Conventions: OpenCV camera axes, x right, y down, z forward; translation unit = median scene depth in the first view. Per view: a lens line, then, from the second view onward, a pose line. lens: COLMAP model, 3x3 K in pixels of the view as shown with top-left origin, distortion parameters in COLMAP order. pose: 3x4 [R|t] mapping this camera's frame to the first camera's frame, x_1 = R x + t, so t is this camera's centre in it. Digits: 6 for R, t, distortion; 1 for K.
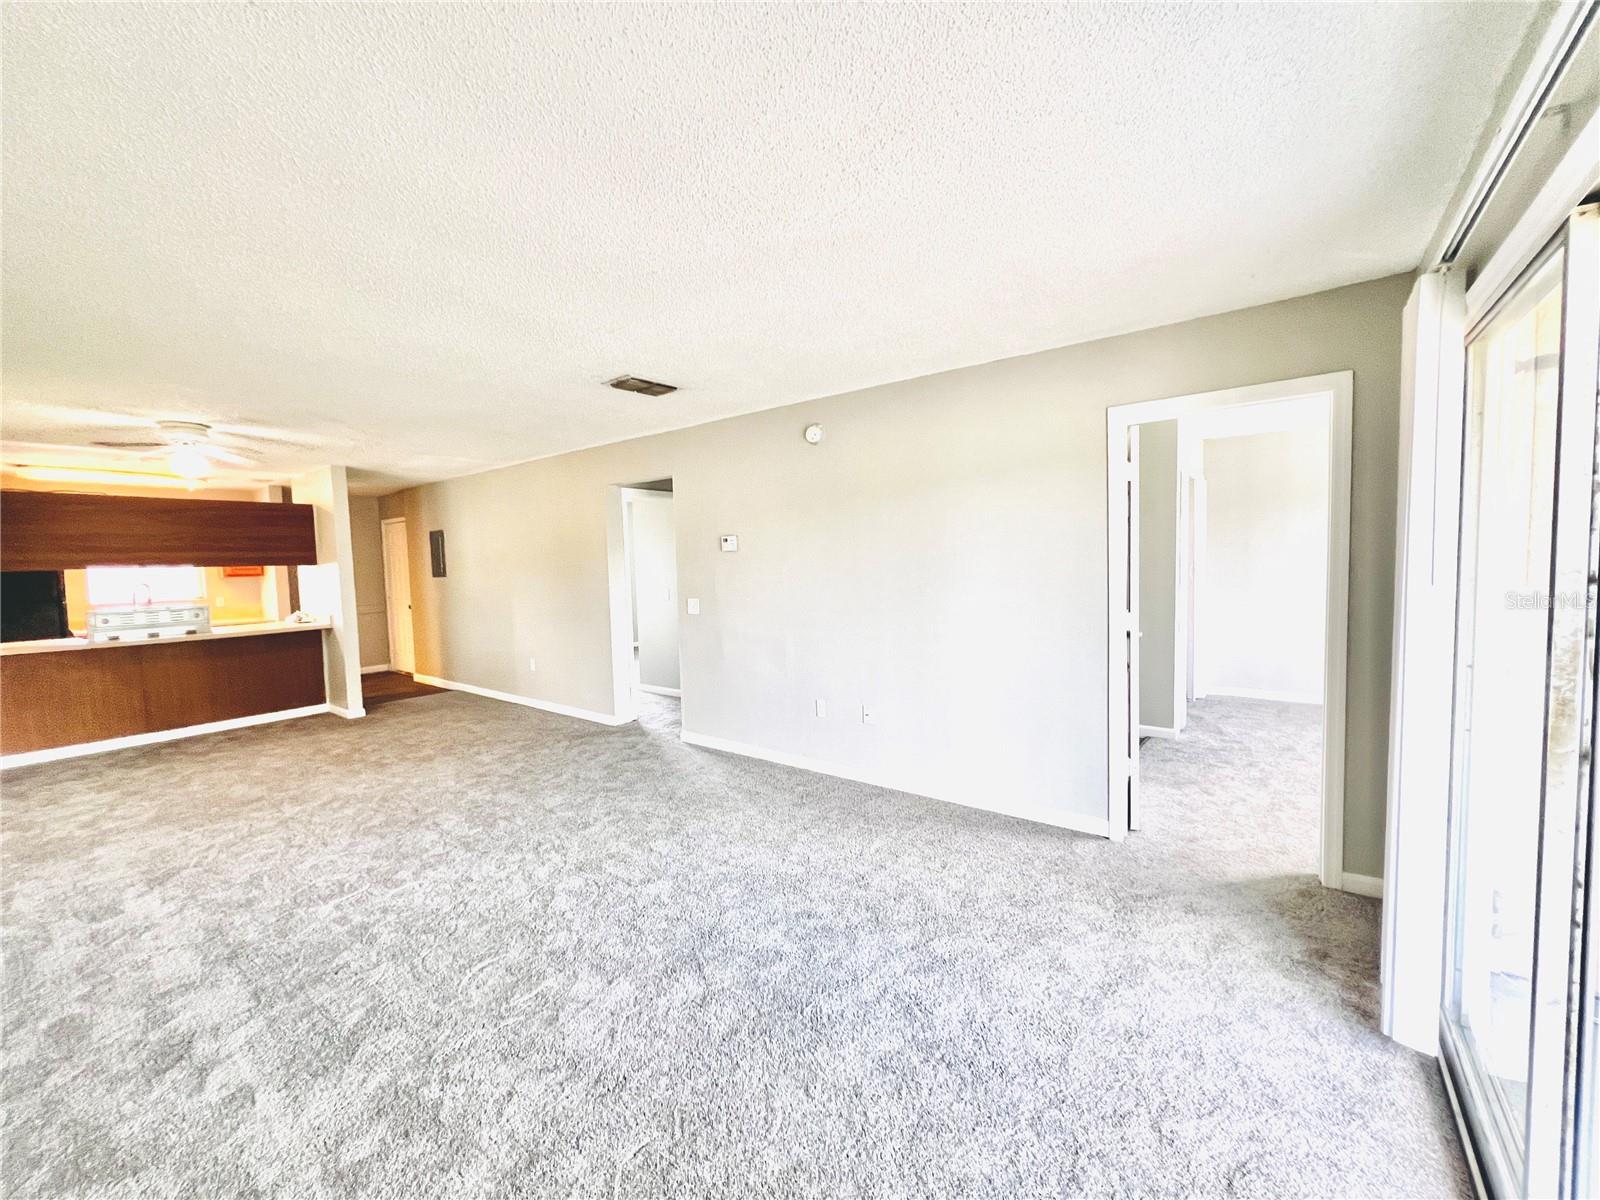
lens RADIAL K [[644.5, 0, 797.0], [0, 644.5, 592.4], [0, 0, 1]] dist [-0.002537, -0.000184]
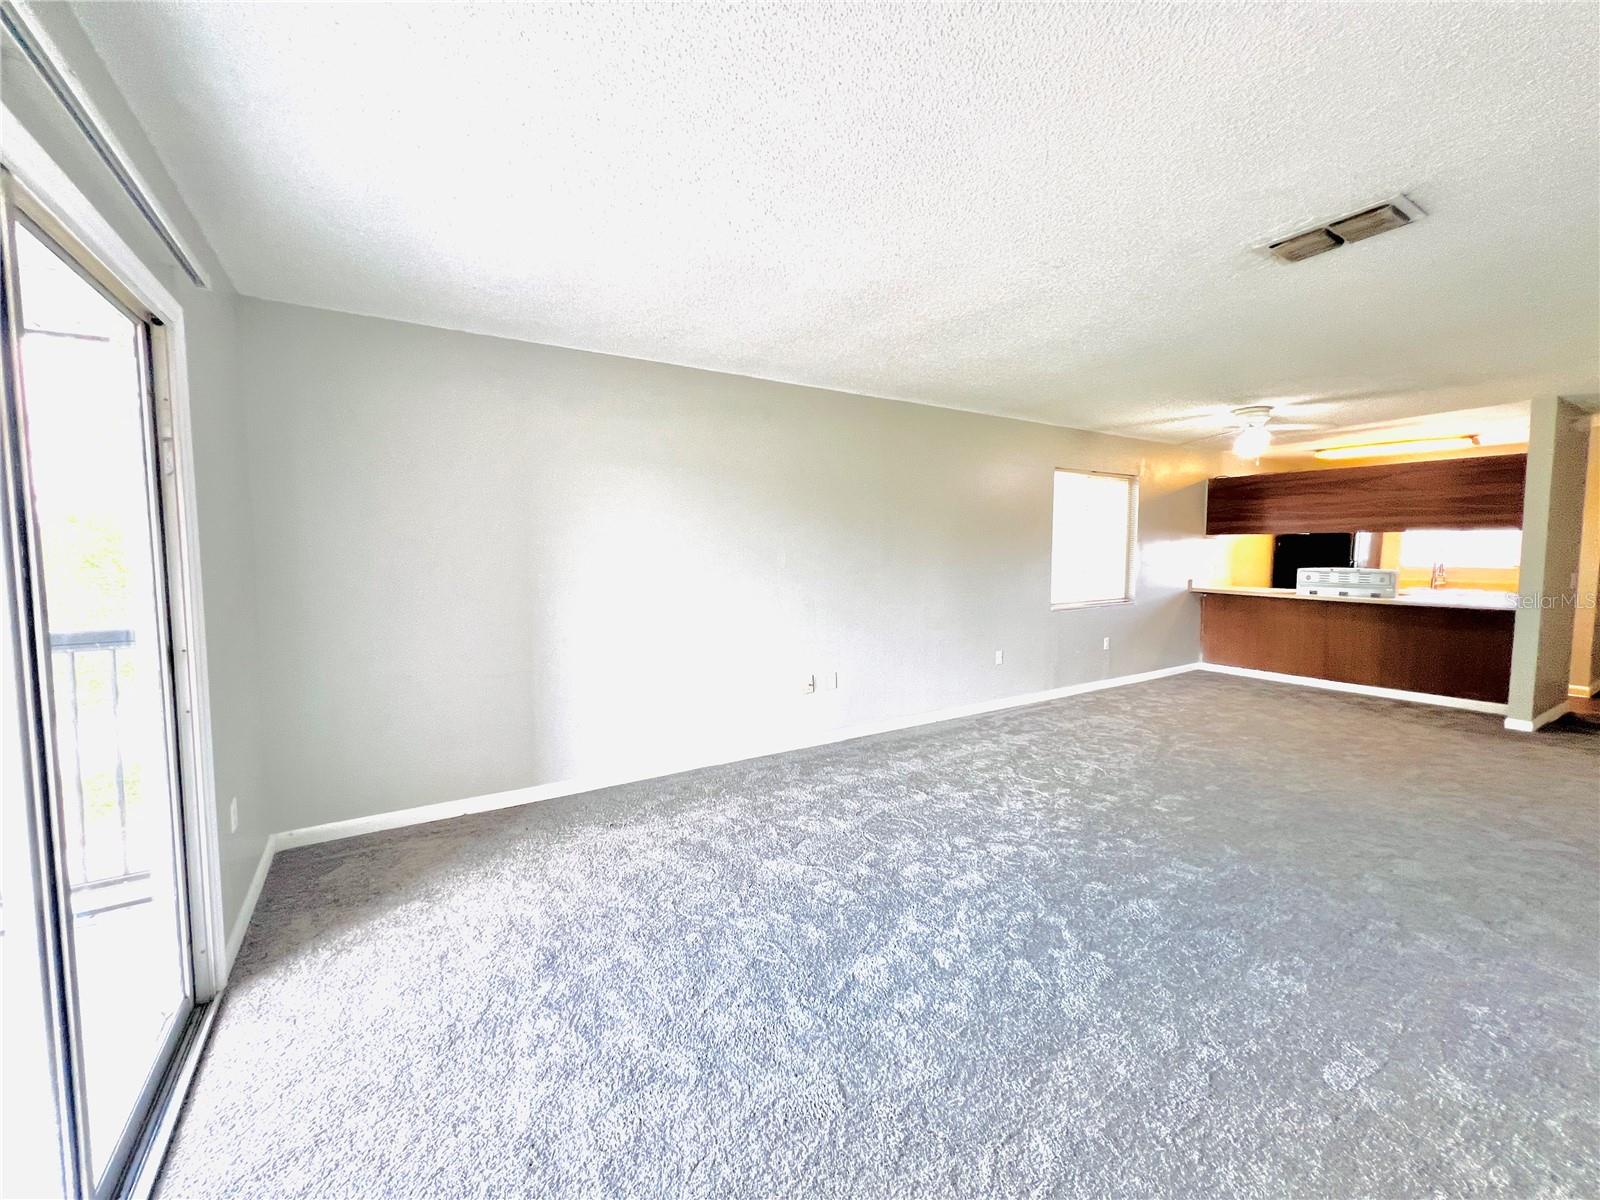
lens RADIAL K [[644.5, 0, 799.2], [0, 644.5, 604.5], [0, 0, 1]] dist [-0.002537, -0.000184]
pose [[-0.351989, 0.110053, -0.929512, 0.442798], [-0.037749, 0.990587, 0.131579, -0.031630], [0.935243, 0.081403, -0.344522, 0.637655]]
